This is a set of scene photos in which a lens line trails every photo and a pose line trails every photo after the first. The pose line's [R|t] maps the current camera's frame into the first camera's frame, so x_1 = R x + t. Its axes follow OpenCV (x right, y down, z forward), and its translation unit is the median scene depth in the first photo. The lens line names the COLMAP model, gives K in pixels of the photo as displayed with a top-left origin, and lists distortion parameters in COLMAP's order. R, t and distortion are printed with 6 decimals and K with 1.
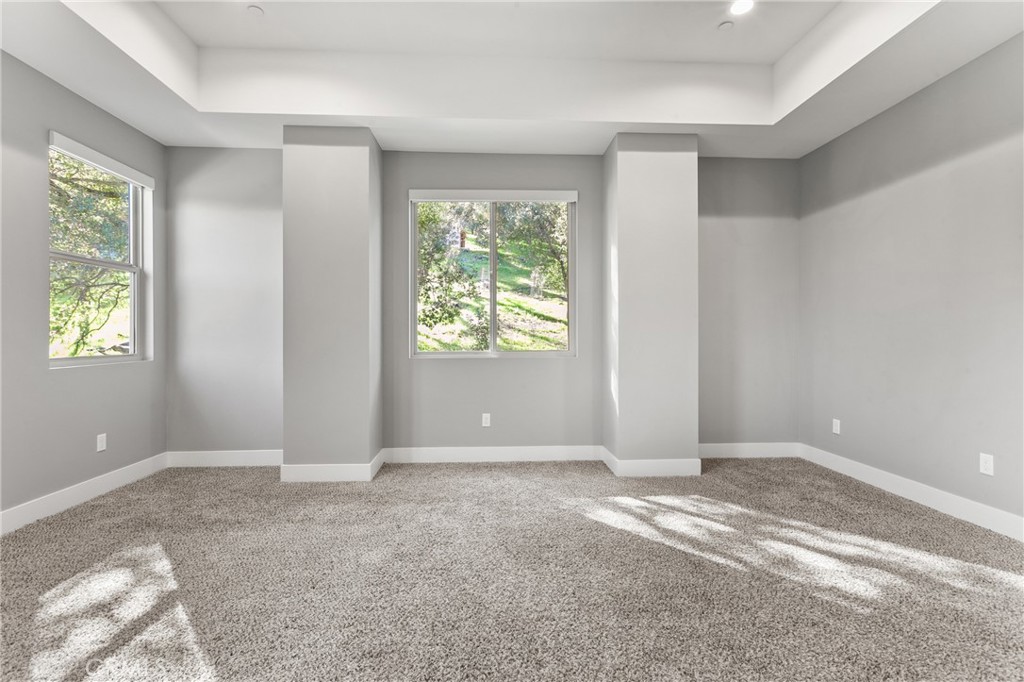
lens RADIAL K [[454.3, 0, 509.0], [0, 454.3, 338.8], [0, 0, 1]] dist [-0.001120, -0.000829]
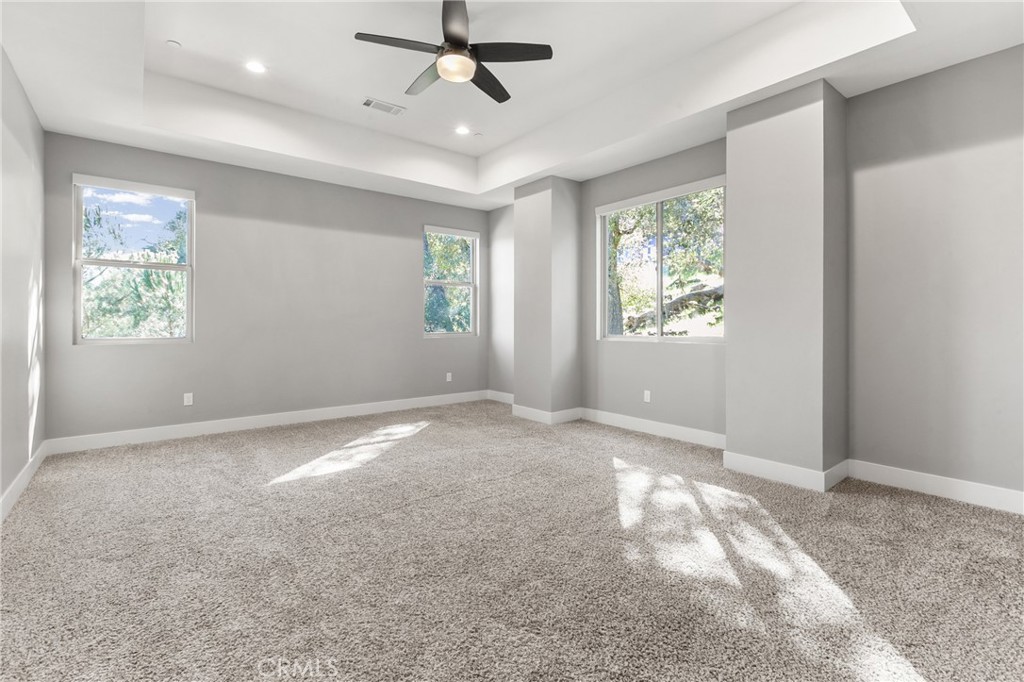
lens RADIAL K [[470.2, 0, 511.8], [0, 470.2, 321.8], [0, 0, 1]] dist [0.002656, 0.000214]
pose [[0.580676, -0.001302, -0.814133, 0.817417], [-0.004567, 0.999978, -0.004857, 0.000730], [0.814122, 0.006539, 0.580657, 0.050369]]
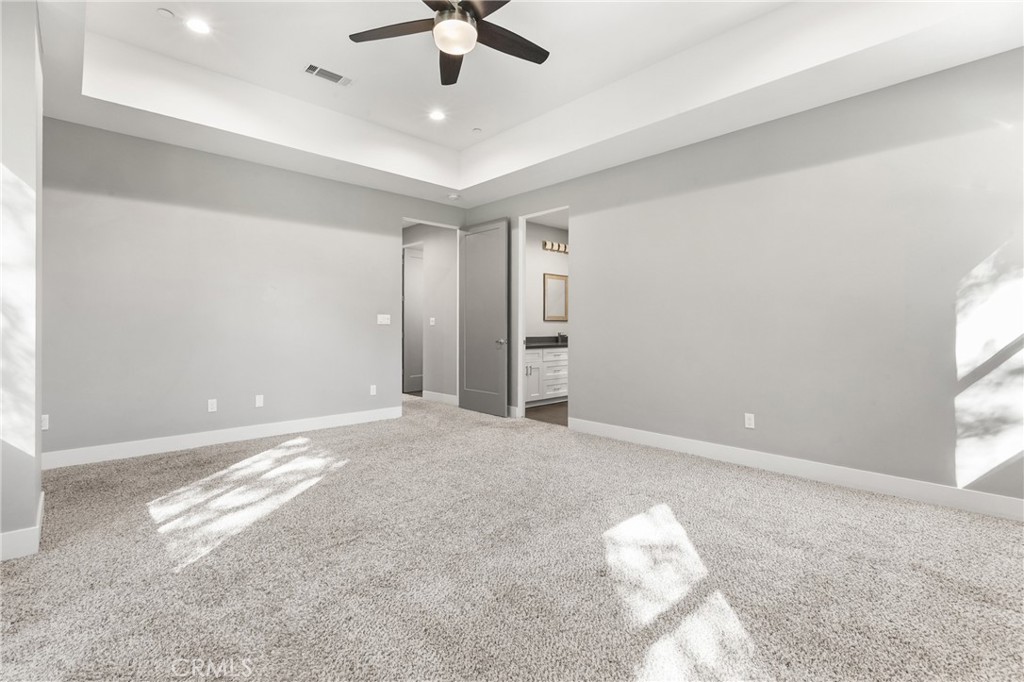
lens RADIAL K [[470.2, 0, 511.8], [0, 470.2, 321.8], [0, 0, 1]] dist [0.002656, 0.000214]
pose [[-0.647678, 0.007264, 0.761879, -0.691006], [0.006553, 0.999971, -0.003964, -0.003917], [-0.761886, 0.002425, -0.647707, 0.955524]]
